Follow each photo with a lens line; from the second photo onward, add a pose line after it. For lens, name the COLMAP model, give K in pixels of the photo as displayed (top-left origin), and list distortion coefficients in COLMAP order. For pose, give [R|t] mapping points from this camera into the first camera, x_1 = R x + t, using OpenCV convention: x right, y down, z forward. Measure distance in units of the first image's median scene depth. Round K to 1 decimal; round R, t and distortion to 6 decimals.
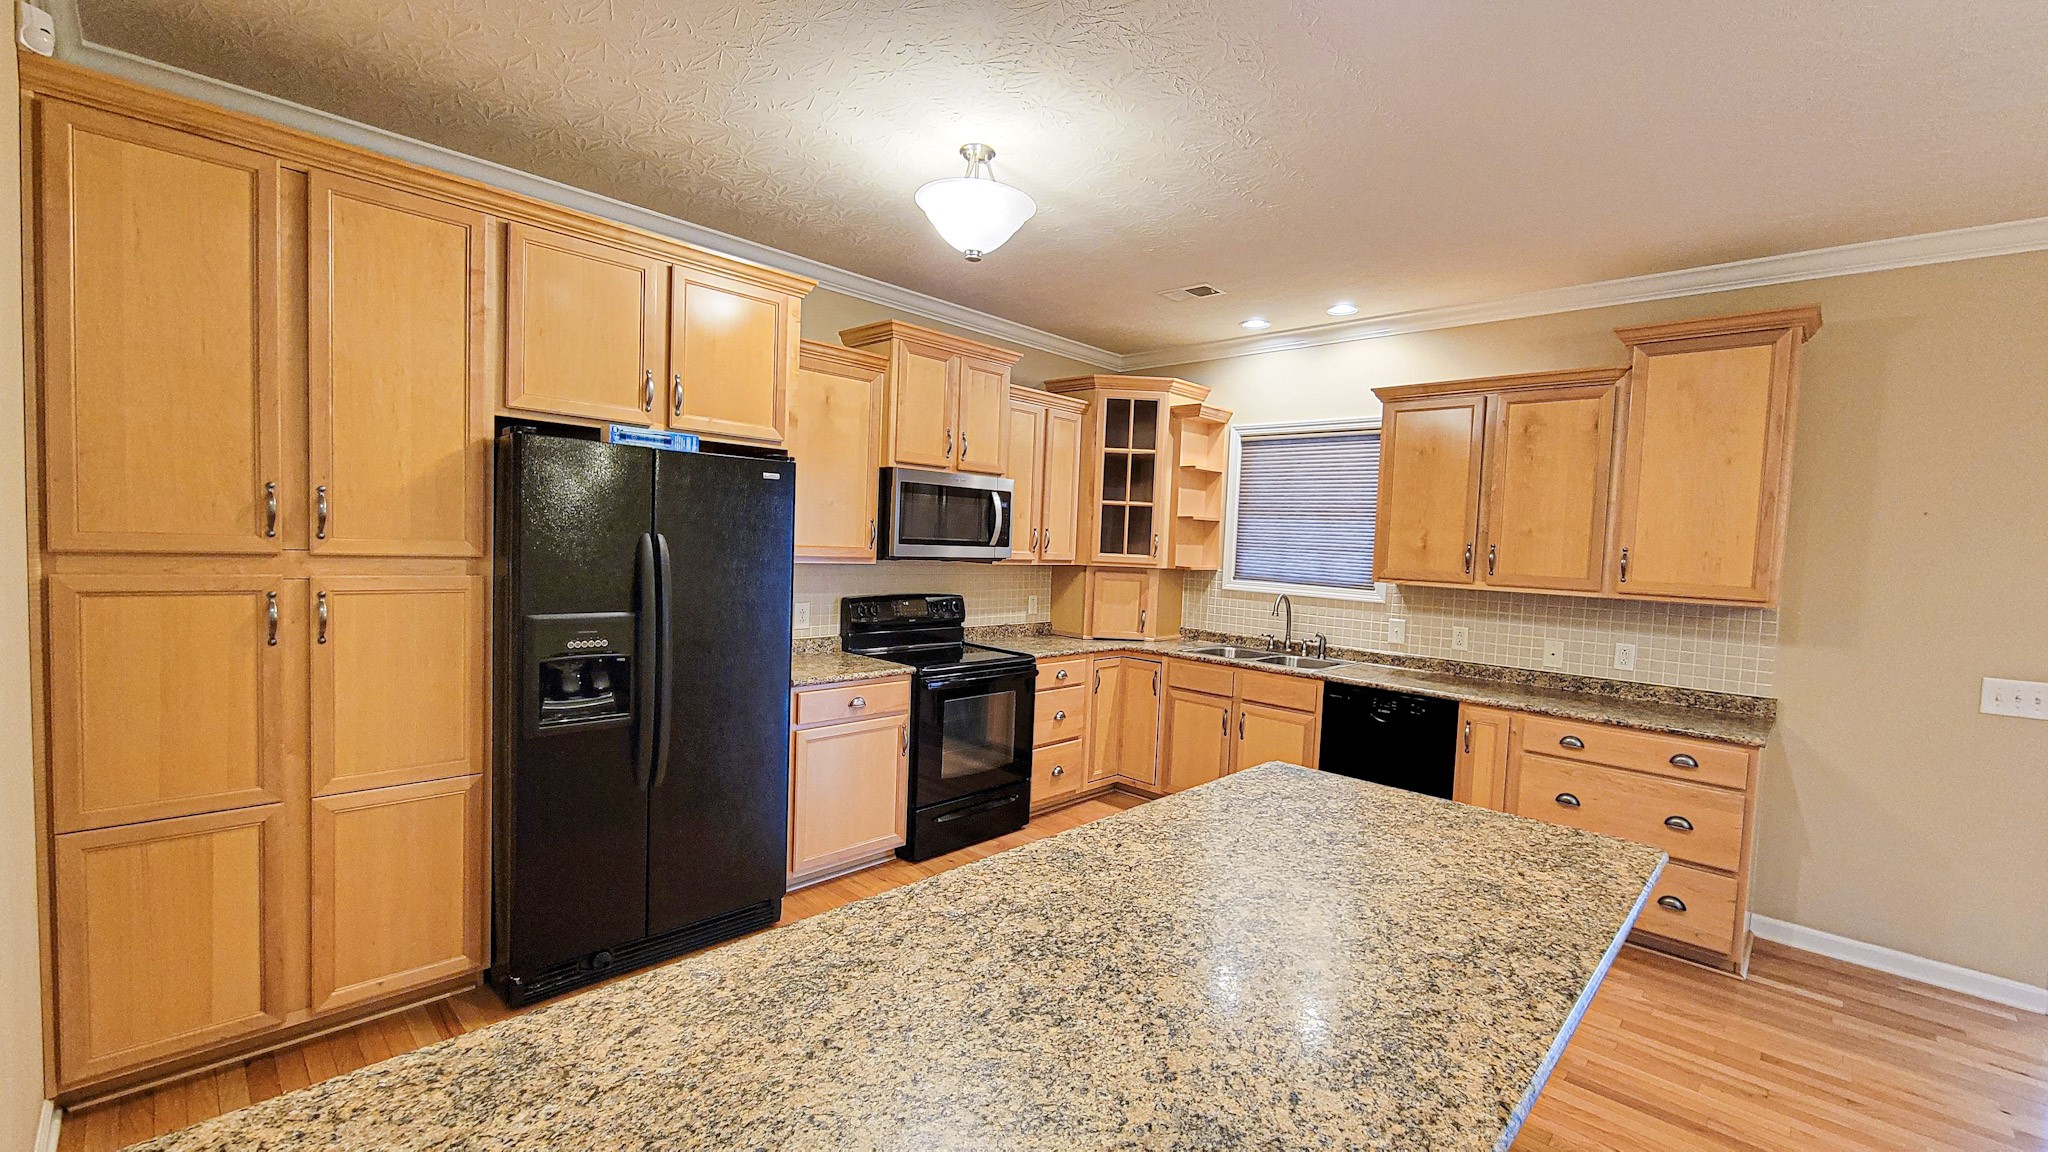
lens RADIAL K [[835.5, 0, 1034.6], [0, 835.5, 583.4], [0, 0, 1]] dist [0.000433, -0.000890]
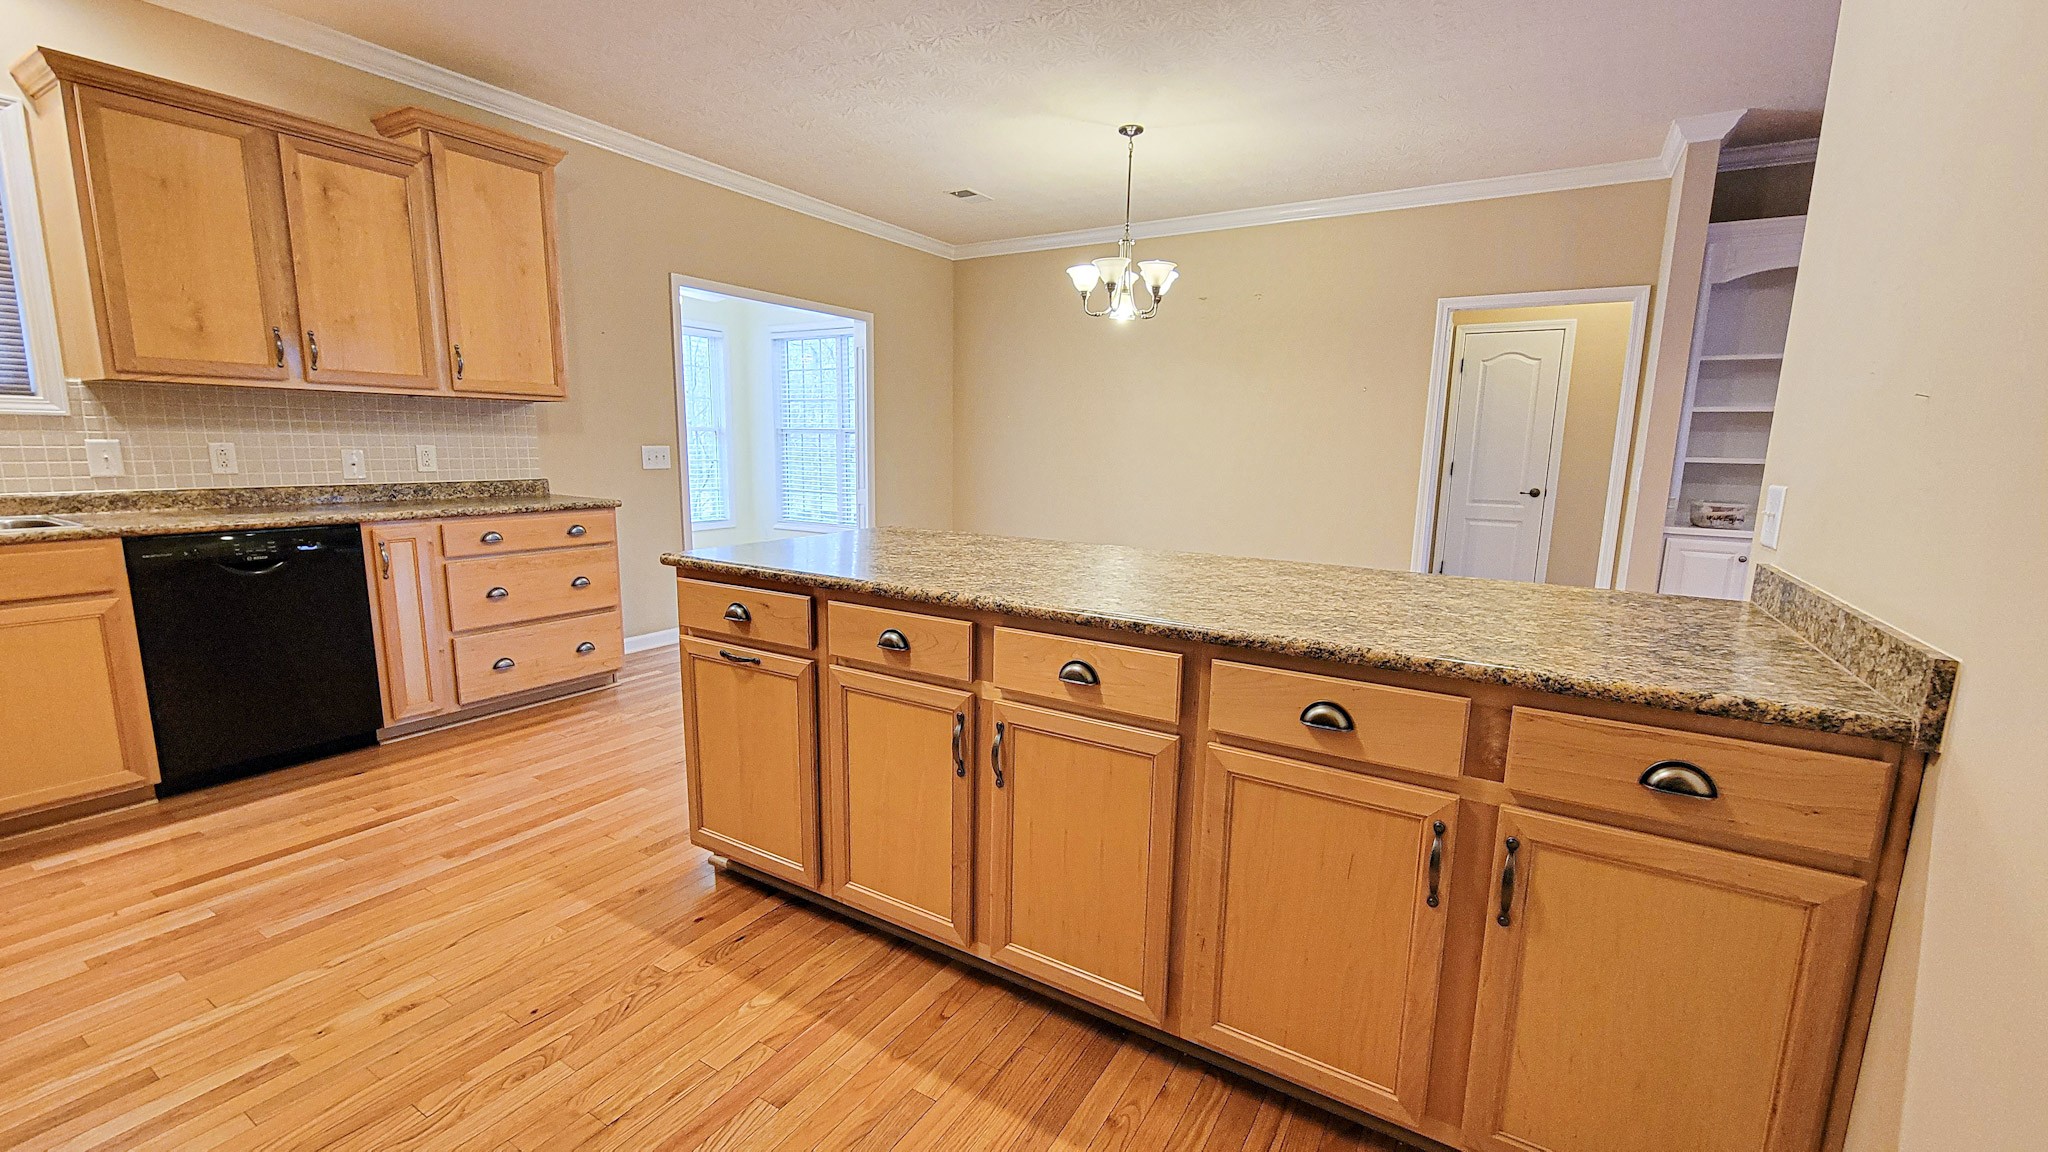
lens RADIAL K [[835.5, 0, 1034.6], [0, 835.5, 583.4], [0, 0, 1]] dist [0.000433, -0.000890]
pose [[-0.220277, -0.207468, 0.953118, -0.482234], [0.023337, 0.975719, 0.217781, 0.035828], [-0.975158, 0.070215, -0.210087, 0.553323]]
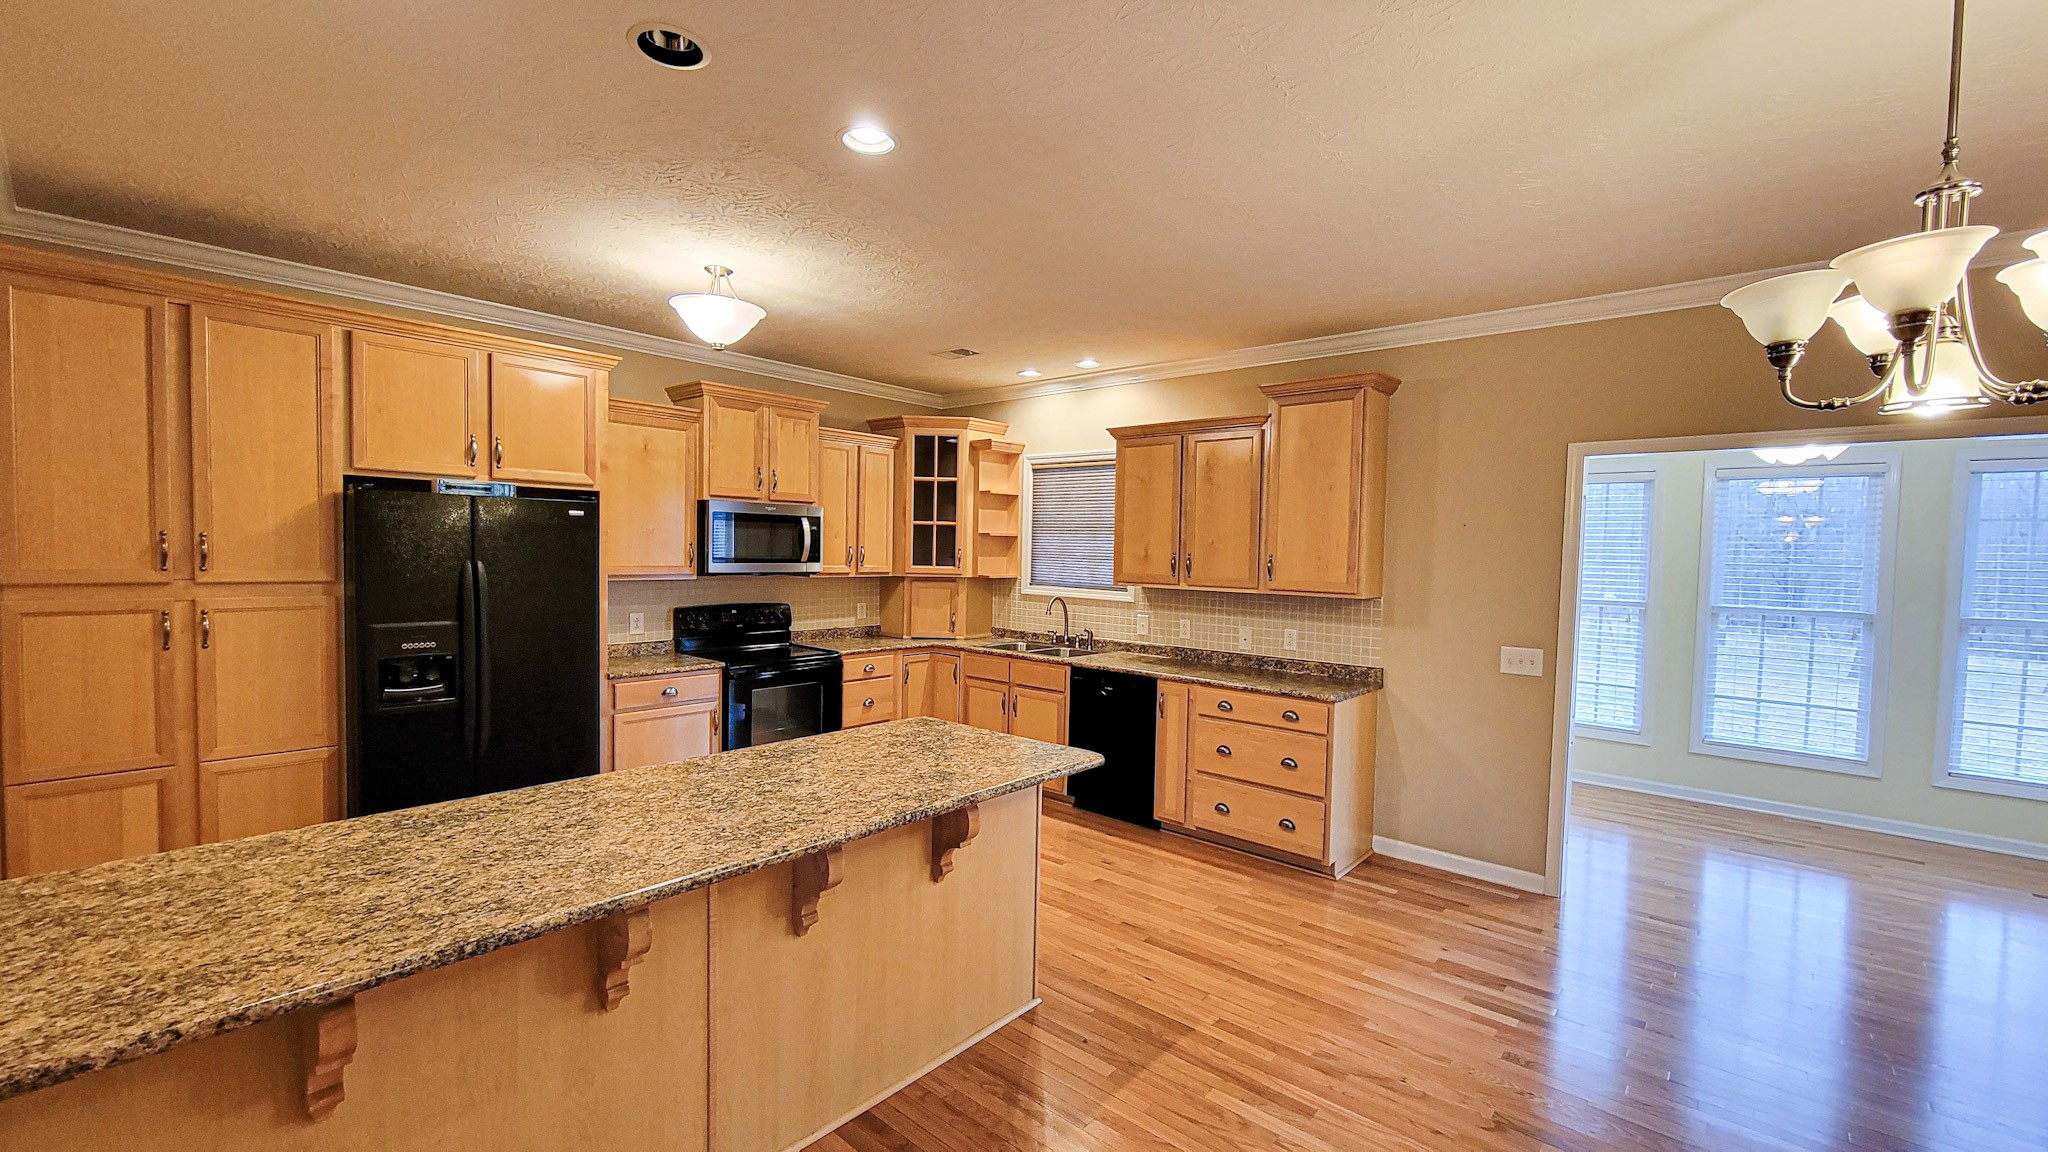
lens RADIAL K [[835.5, 0, 1034.6], [0, 835.5, 583.4], [0, 0, 1]] dist [0.000433, -0.000890]
pose [[0.998830, -0.022042, 0.043045, 0.289020], [0.022518, 0.999690, -0.010627, 0.007748], [-0.042797, 0.011584, 0.999017, -0.274238]]
